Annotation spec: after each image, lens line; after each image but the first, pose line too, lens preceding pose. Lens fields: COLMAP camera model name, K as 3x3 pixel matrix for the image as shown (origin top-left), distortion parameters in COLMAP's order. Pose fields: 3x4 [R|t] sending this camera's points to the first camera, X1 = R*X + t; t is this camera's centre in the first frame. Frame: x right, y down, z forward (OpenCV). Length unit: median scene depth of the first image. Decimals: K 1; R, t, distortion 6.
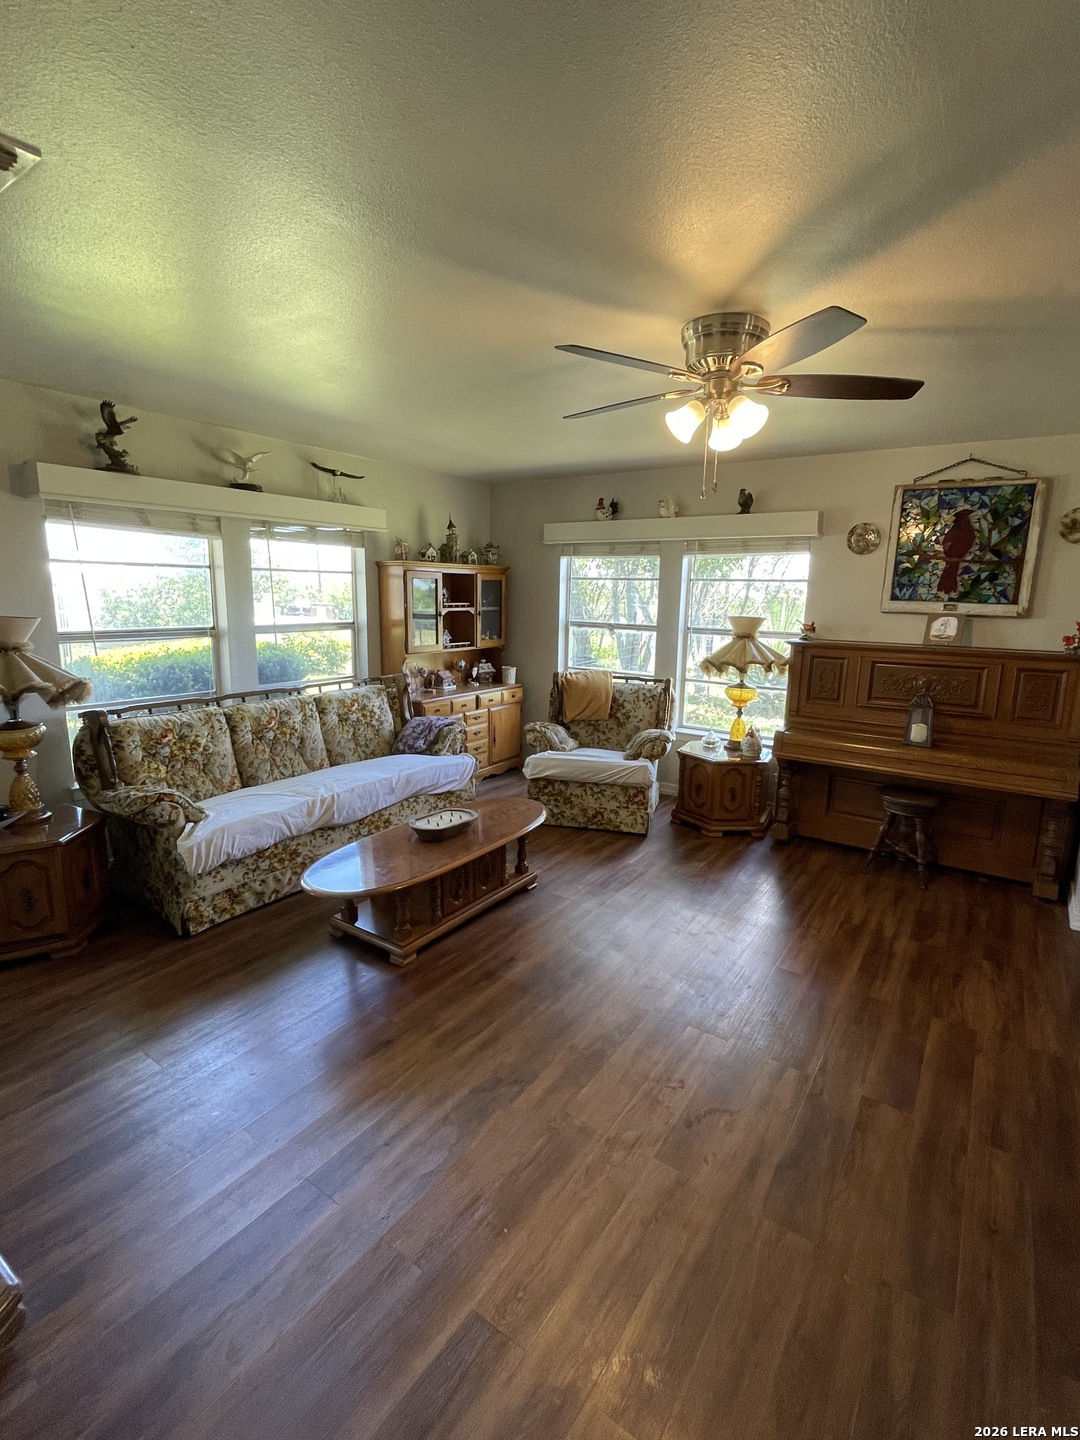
lens RADIAL K [[675.7, 0, 542.9], [0, 675.7, 723.4], [0, 0, 1]] dist [-0.012339, -0.000291]
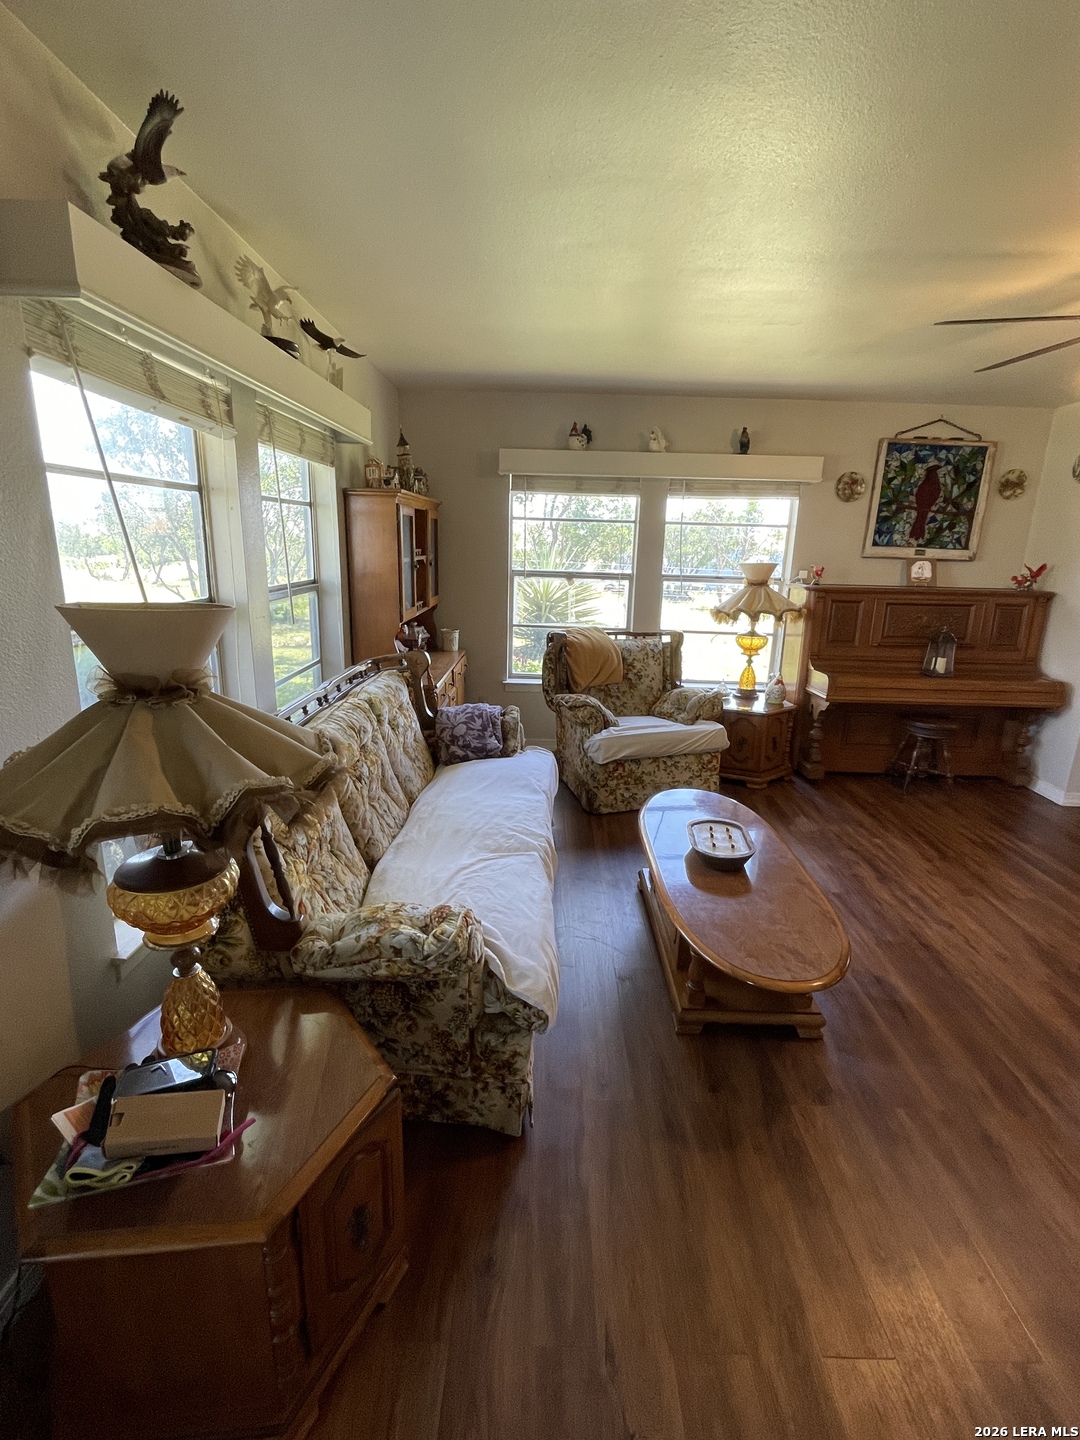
lens RADIAL K [[675.7, 0, 540.9], [0, 675.7, 724.0], [0, 0, 1]] dist [-0.012339, -0.000291]
pose [[0.831871, -0.144879, 0.535724, -0.561279], [0.097556, 0.988466, 0.115832, -0.076196], [-0.546327, -0.044094, 0.836411, 0.367107]]
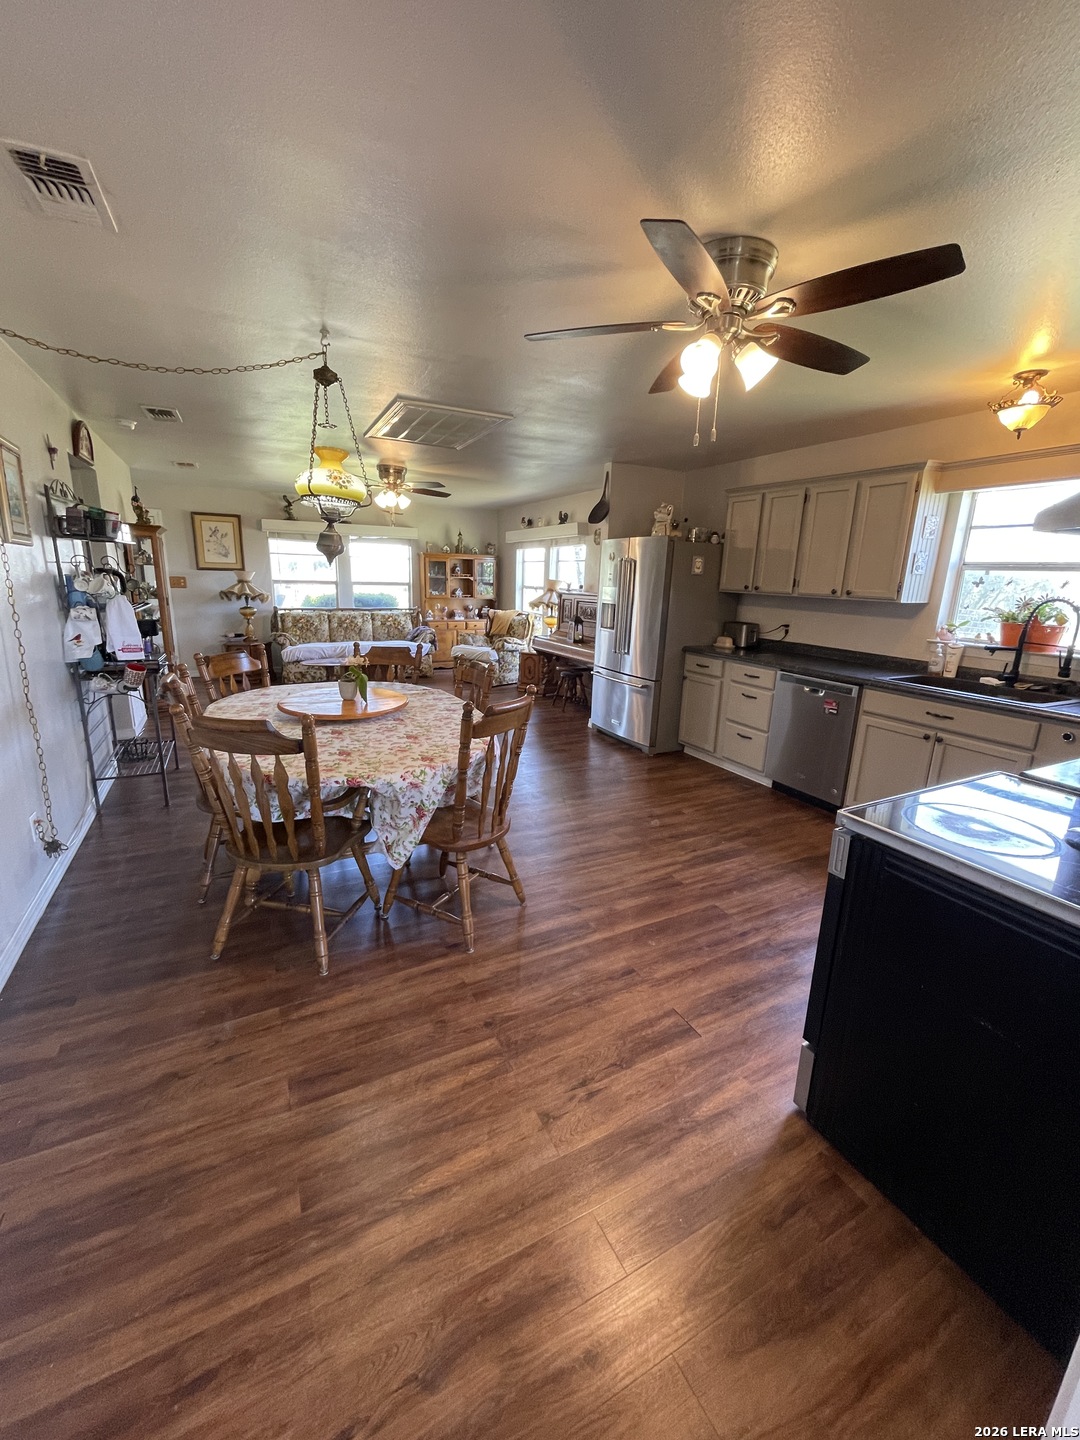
lens RADIAL K [[584.0, 0, 536.2], [0, 584.0, 721.7], [0, 0, 1]] dist [-0.001908, -0.000821]
pose [[0.879261, 0.119443, -0.461122, 1.143426], [-0.101685, 0.992803, 0.063271, 0.150191], [0.465360, -0.008743, 0.885078, -0.515190]]
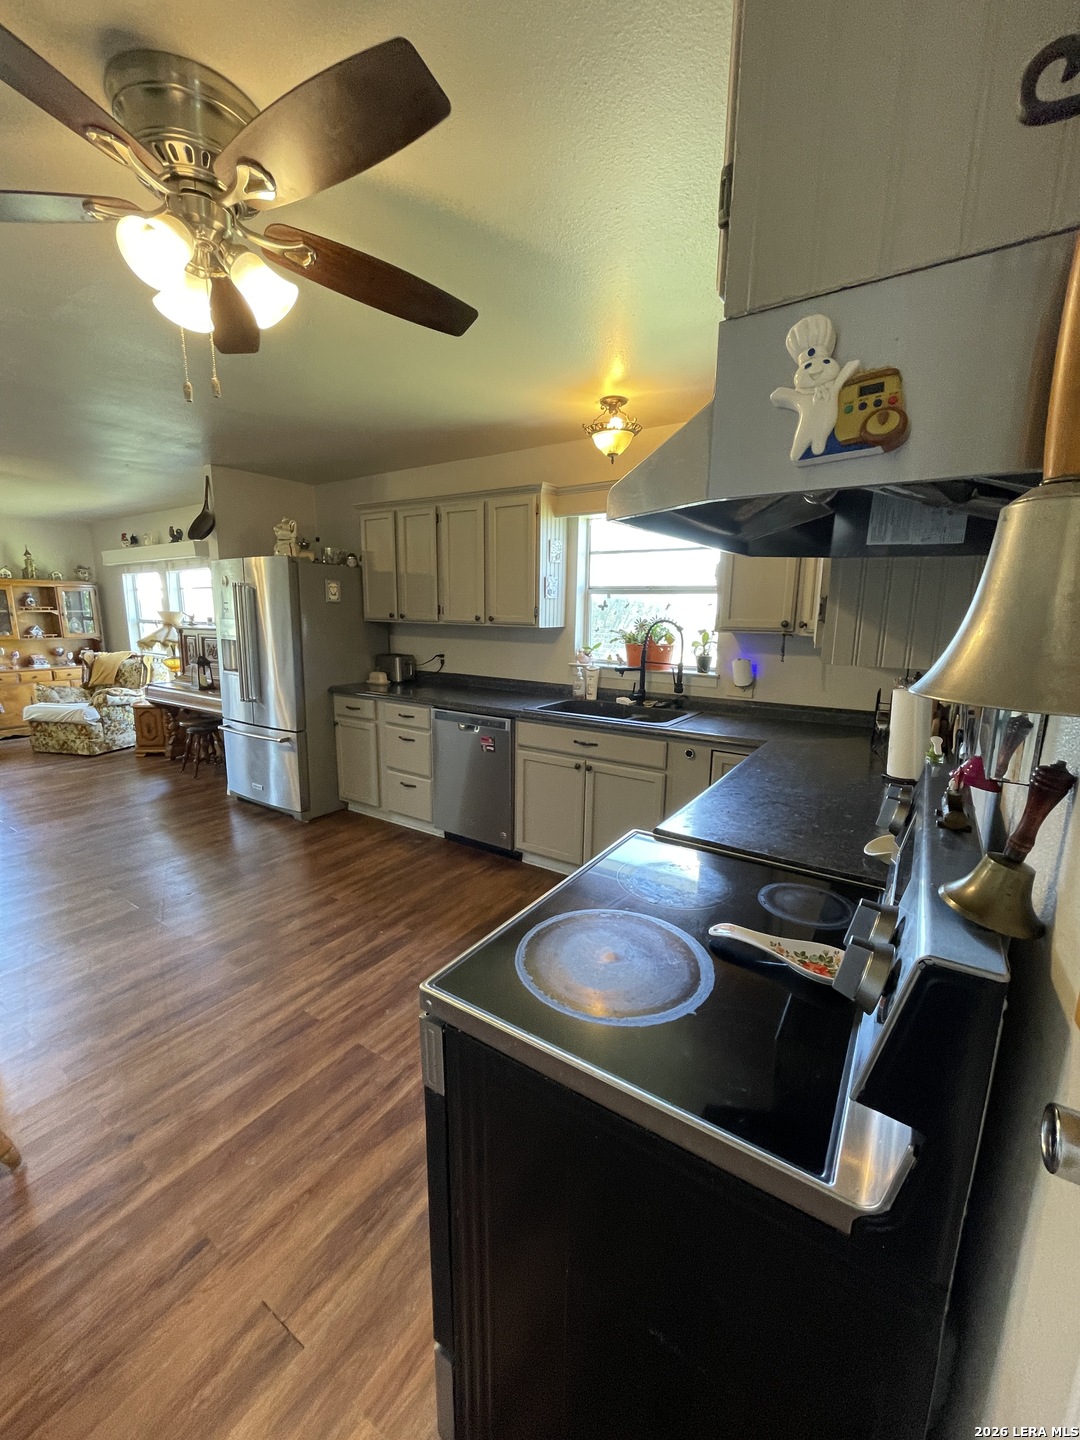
lens RADIAL K [[584.0, 0, 538.8], [0, 584.0, 722.2], [0, 0, 1]] dist [-0.001908, -0.000821]
pose [[0.999898, -0.012330, 0.007261, 1.191483], [0.012368, 0.999910, -0.005130, 0.113181], [-0.007197, 0.005220, 0.999960, -0.325557]]
